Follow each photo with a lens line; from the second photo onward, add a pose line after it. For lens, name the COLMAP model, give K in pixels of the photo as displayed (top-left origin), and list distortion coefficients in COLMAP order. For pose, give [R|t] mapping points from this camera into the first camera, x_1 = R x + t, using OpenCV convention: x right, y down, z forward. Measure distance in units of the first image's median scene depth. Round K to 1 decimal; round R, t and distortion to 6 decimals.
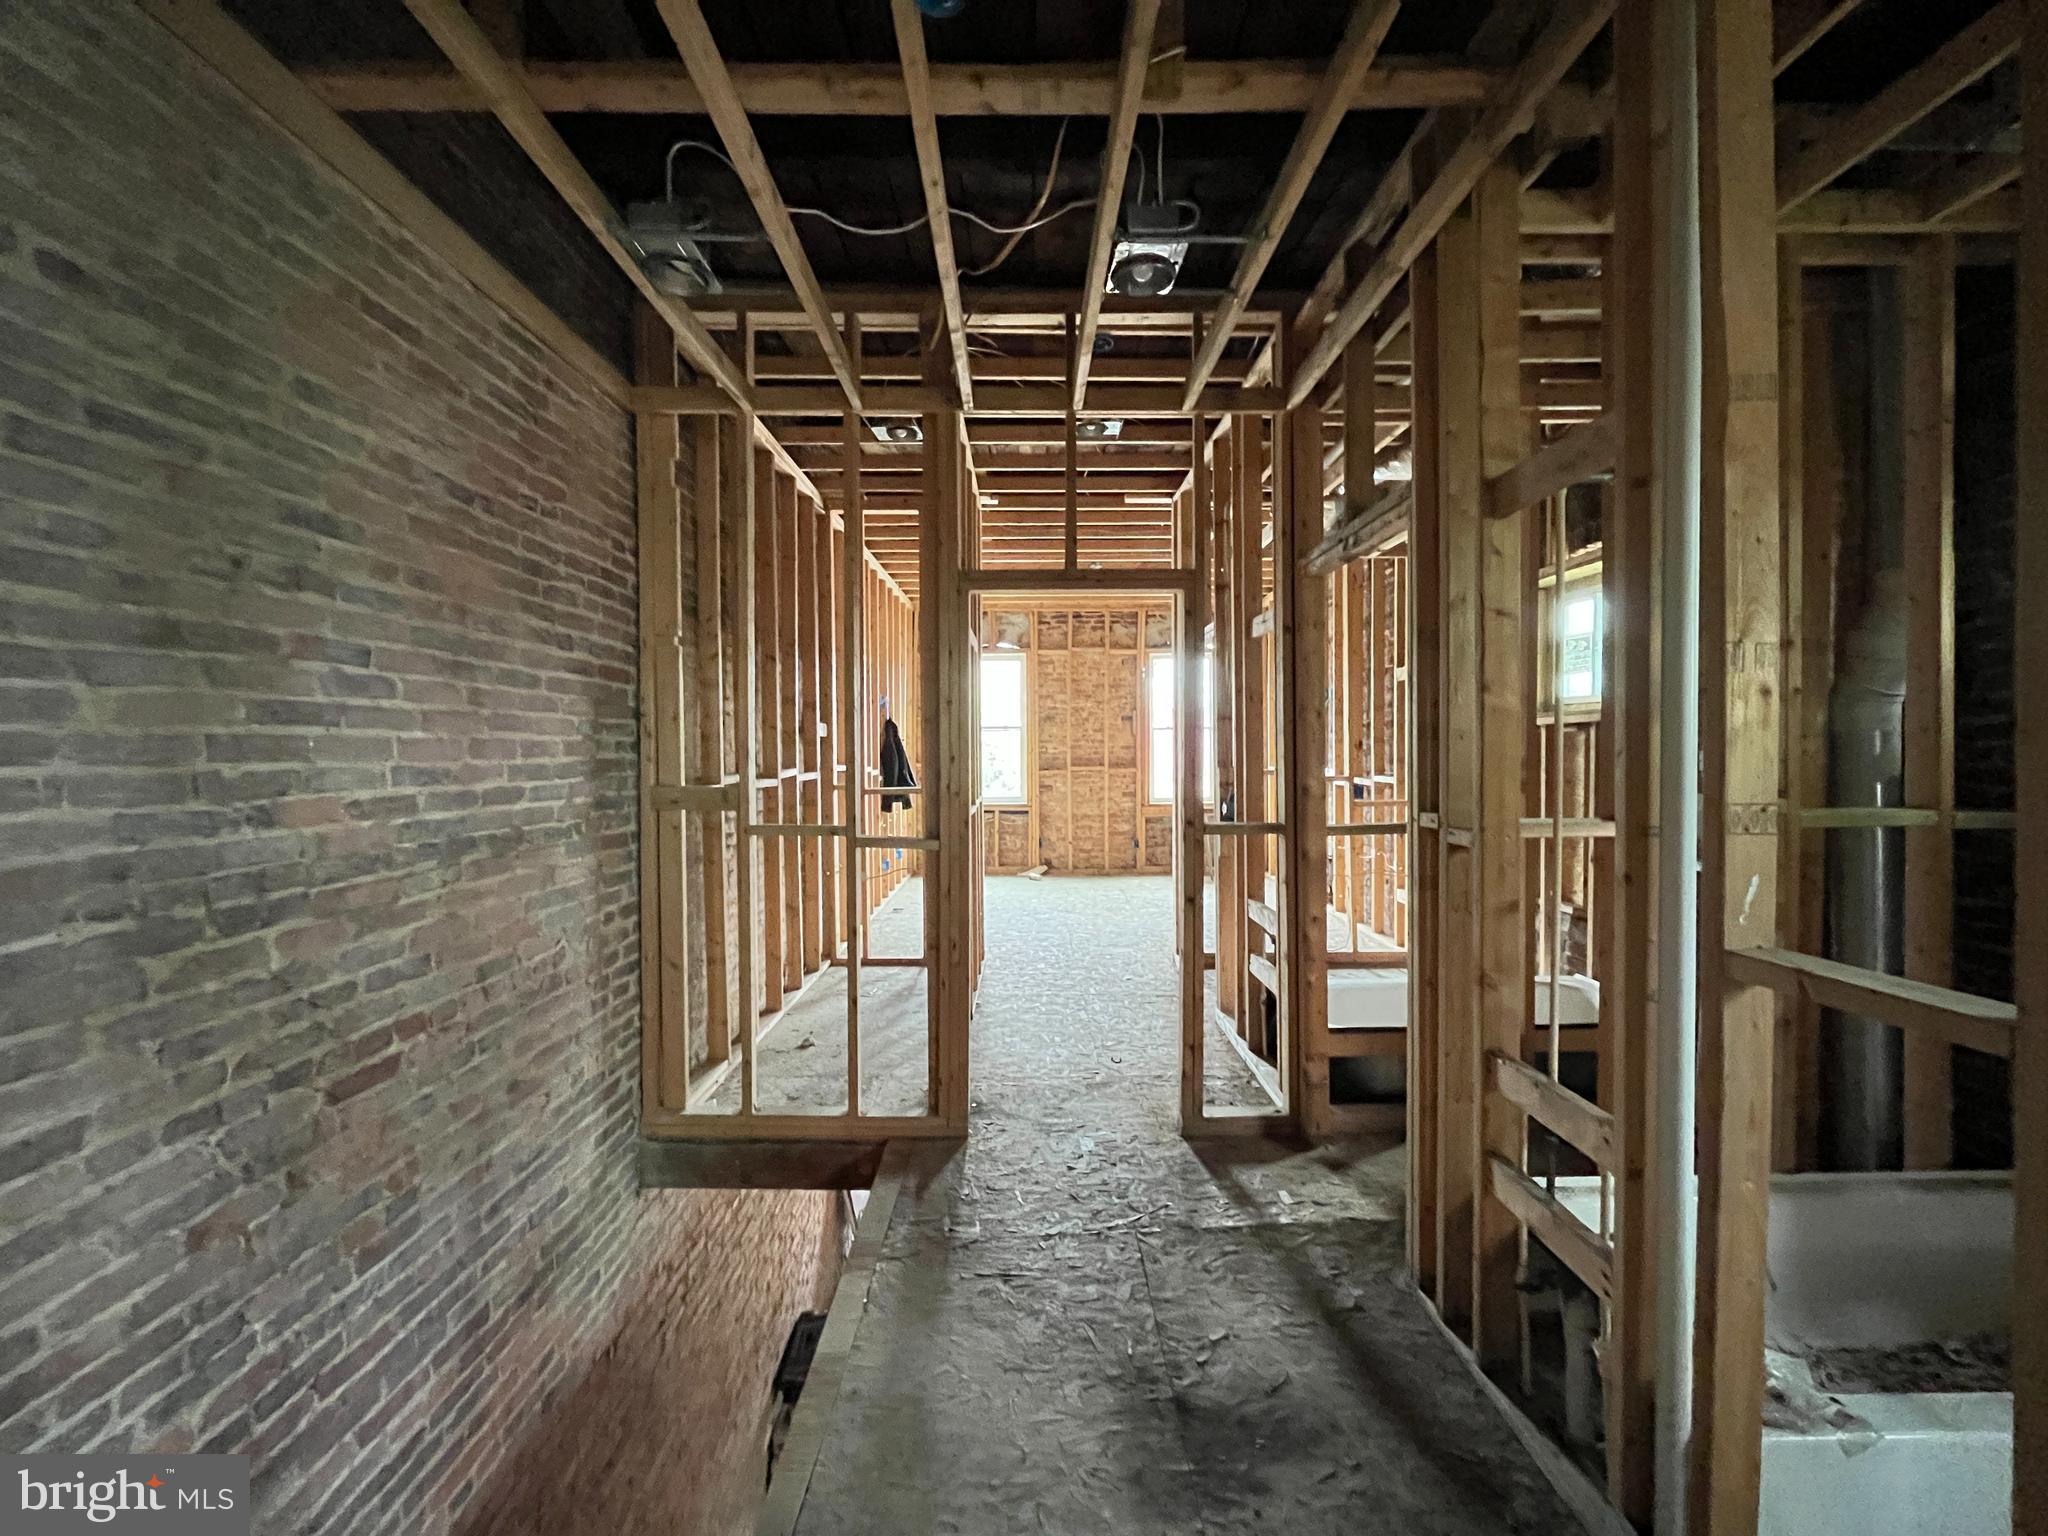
lens RADIAL K [[818.8, 0, 1026.0], [0, 818.8, 762.6], [0, 0, 1]] dist [-0.003485, 0.000086]
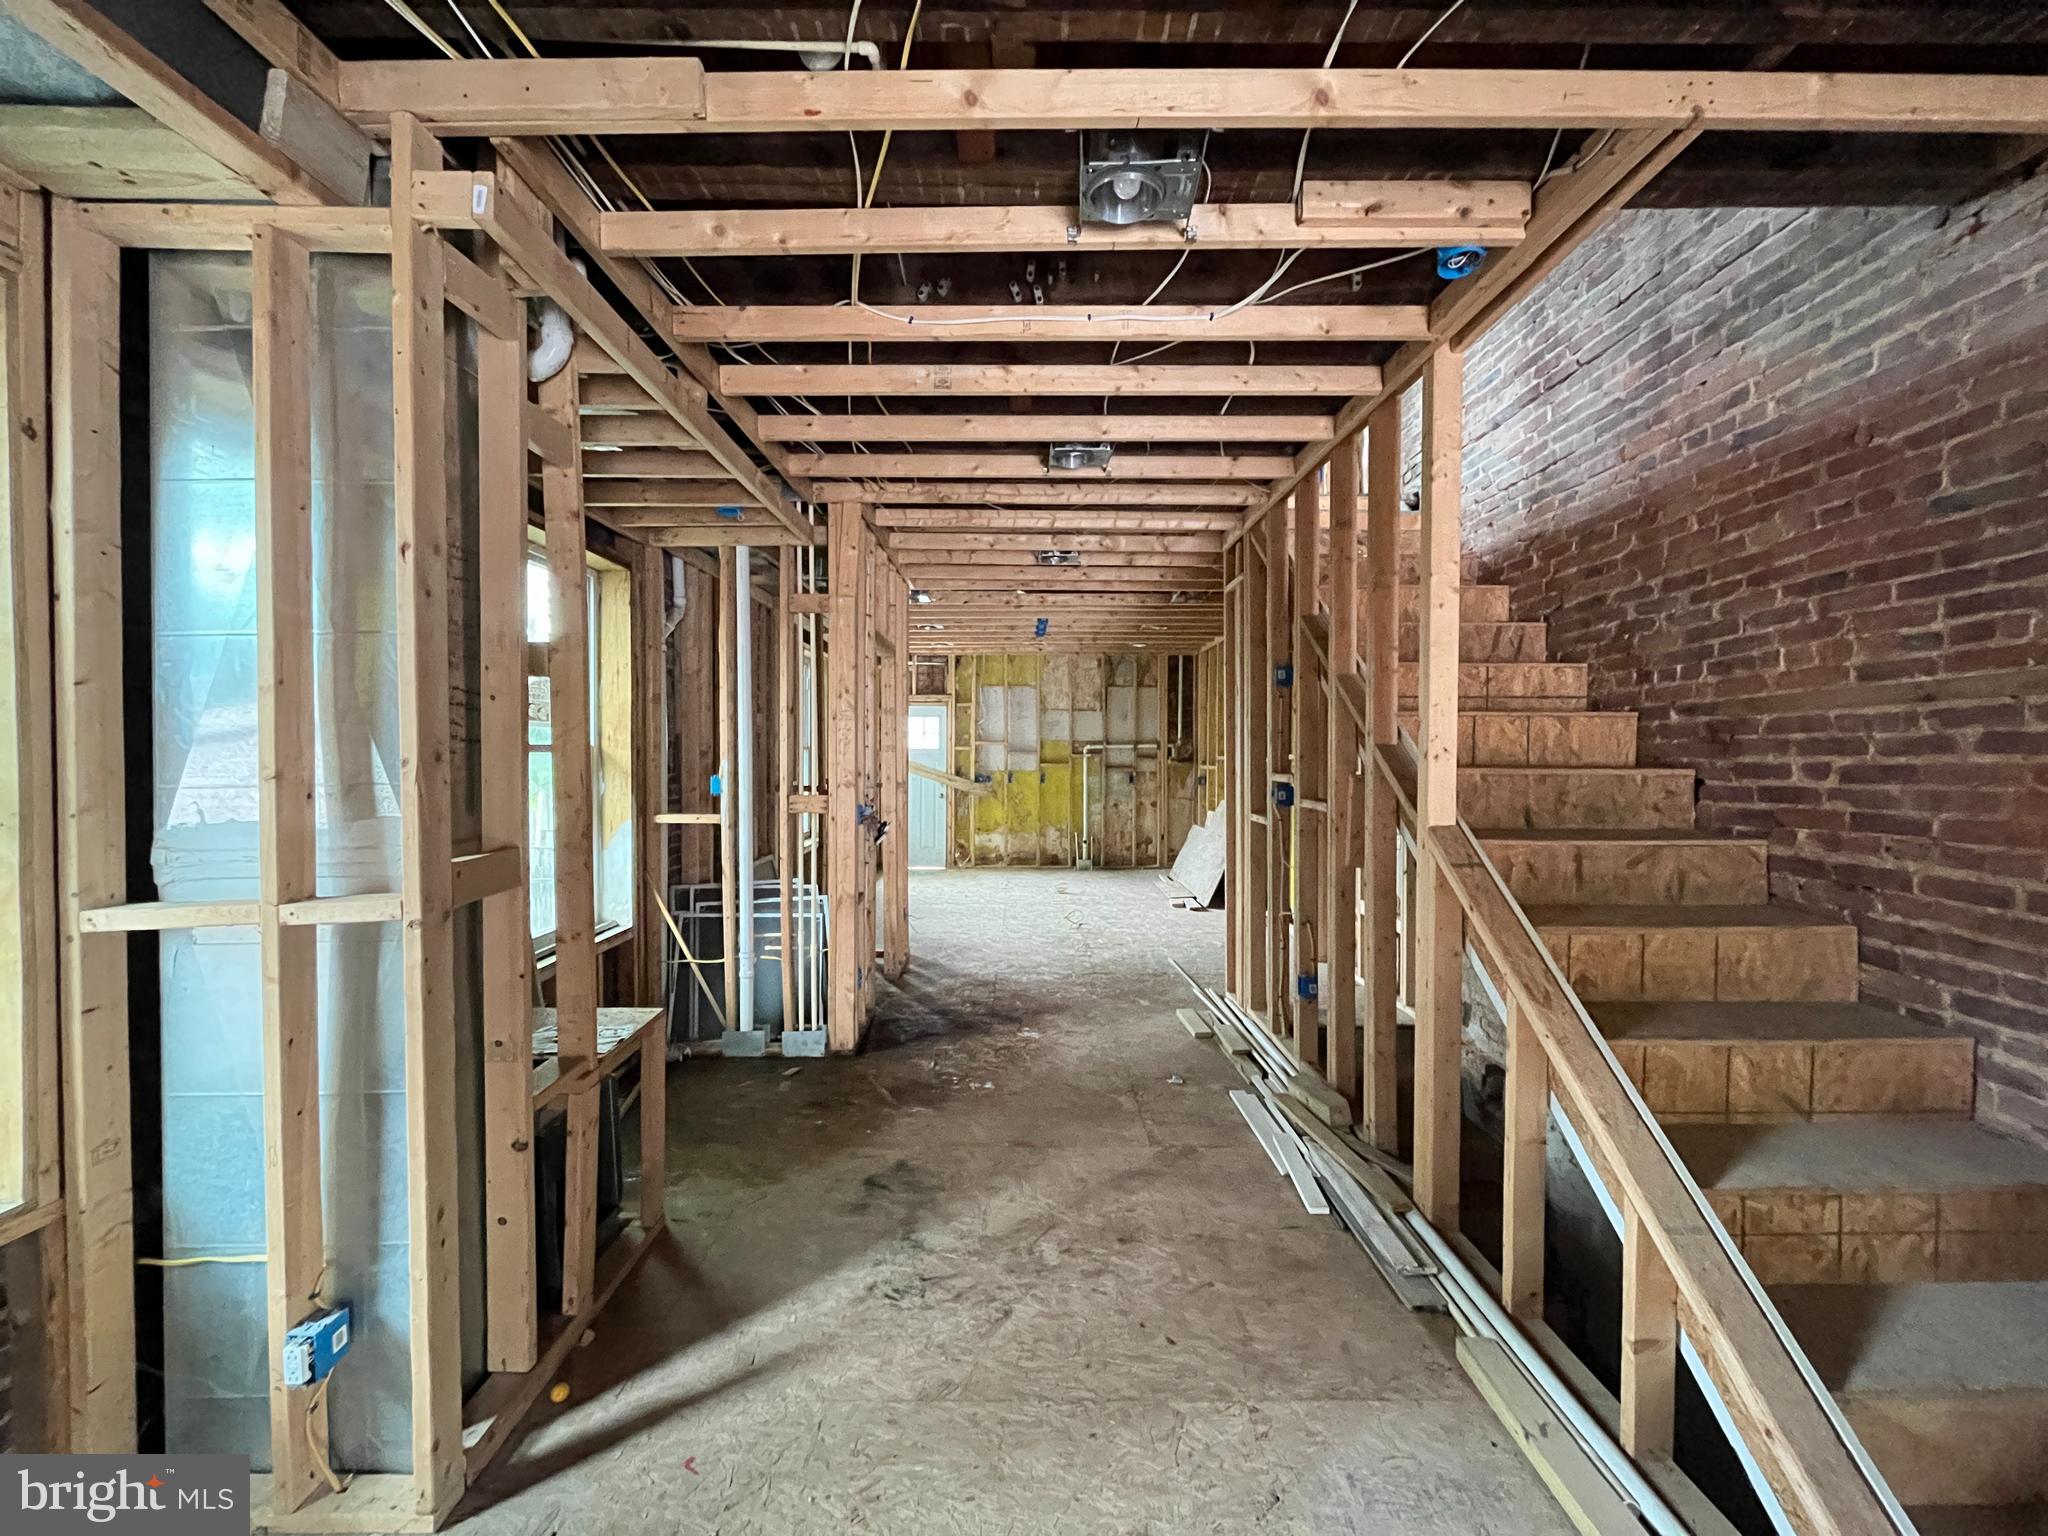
lens RADIAL K [[818.8, 0, 1024.4], [0, 818.8, 764.5], [0, 0, 1]] dist [-0.003485, 0.000086]
pose [[-0.999969, 0.003685, 0.006994, 0.375187], [0.003885, 0.999577, 0.028822, 1.444285], [-0.006884, 0.028849, -0.999560, 2.545151]]
